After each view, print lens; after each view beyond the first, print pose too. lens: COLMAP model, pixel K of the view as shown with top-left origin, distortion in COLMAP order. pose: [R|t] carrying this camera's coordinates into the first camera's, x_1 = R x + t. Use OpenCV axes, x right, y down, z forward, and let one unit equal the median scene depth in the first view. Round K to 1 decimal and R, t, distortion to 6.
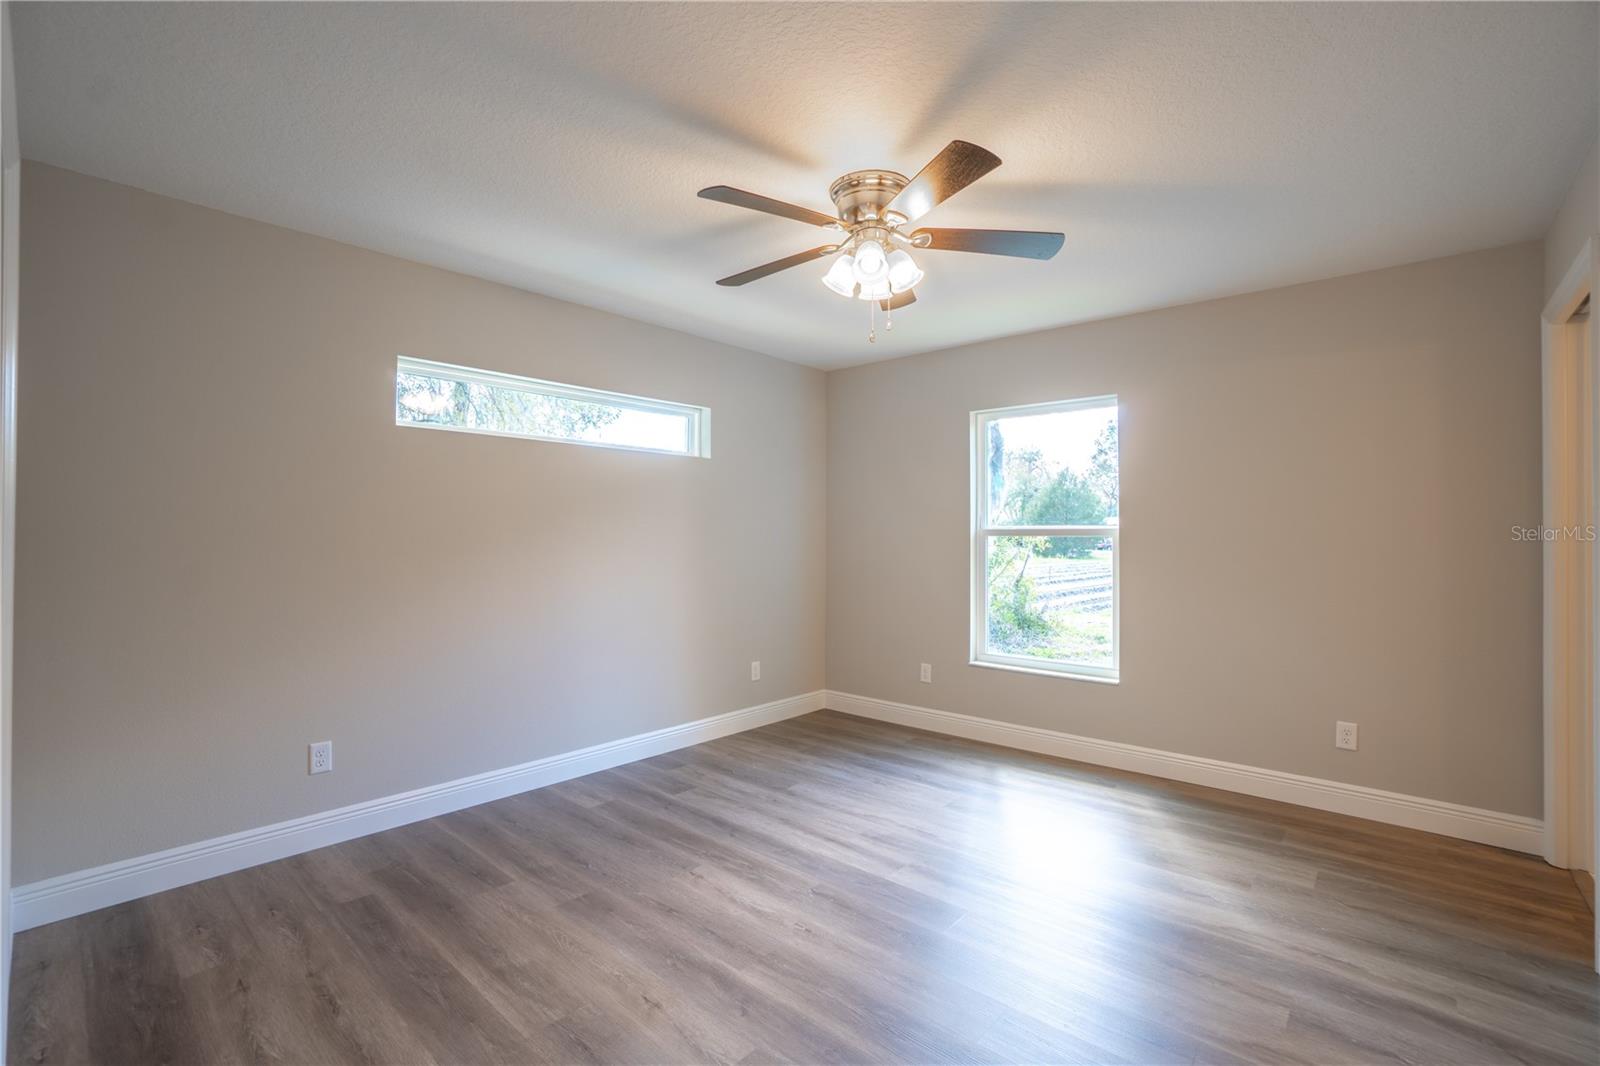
lens RADIAL K [[704.0, 0, 792.4], [0, 704.0, 526.3], [0, 0, 1]] dist [-0.063956, 0.022793]
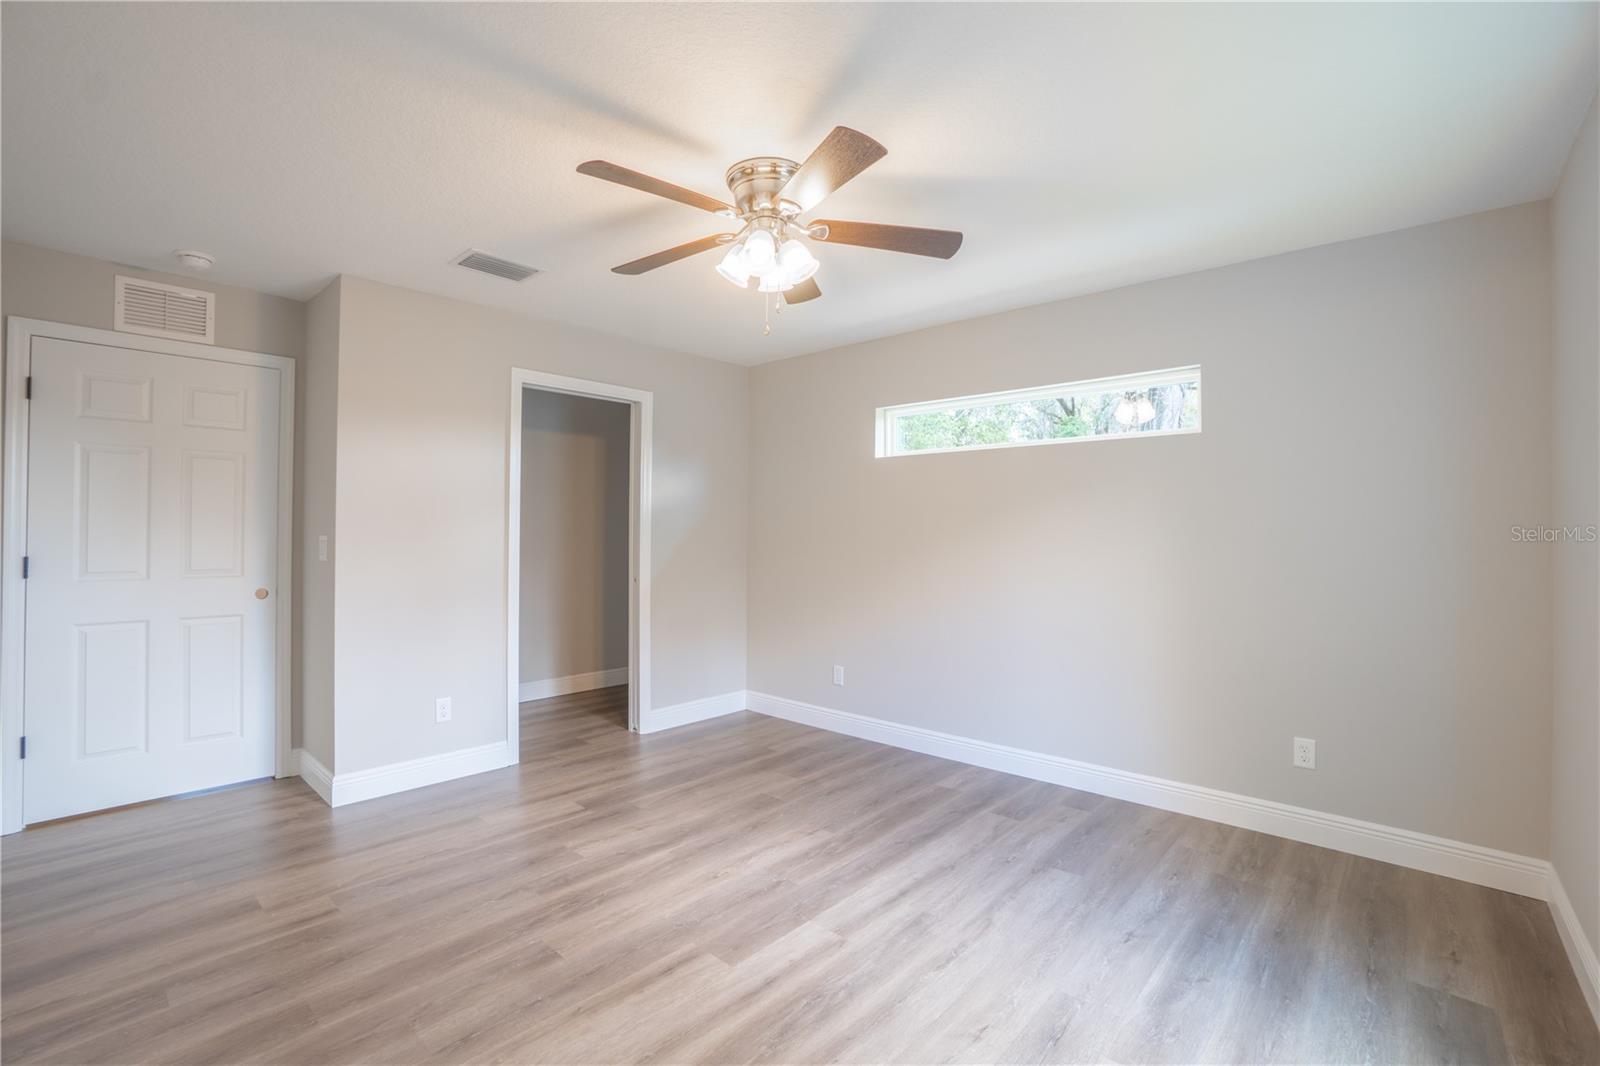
lens RADIAL K [[704.0, 0, 792.4], [0, 704.0, 526.3], [0, 0, 1]] dist [-0.063956, 0.022793]
pose [[-0.006603, -0.016796, -0.999837, 0.947270], [0.003973, 0.999851, -0.016823, 0.021313], [0.999970, -0.004084, -0.006535, 0.917839]]
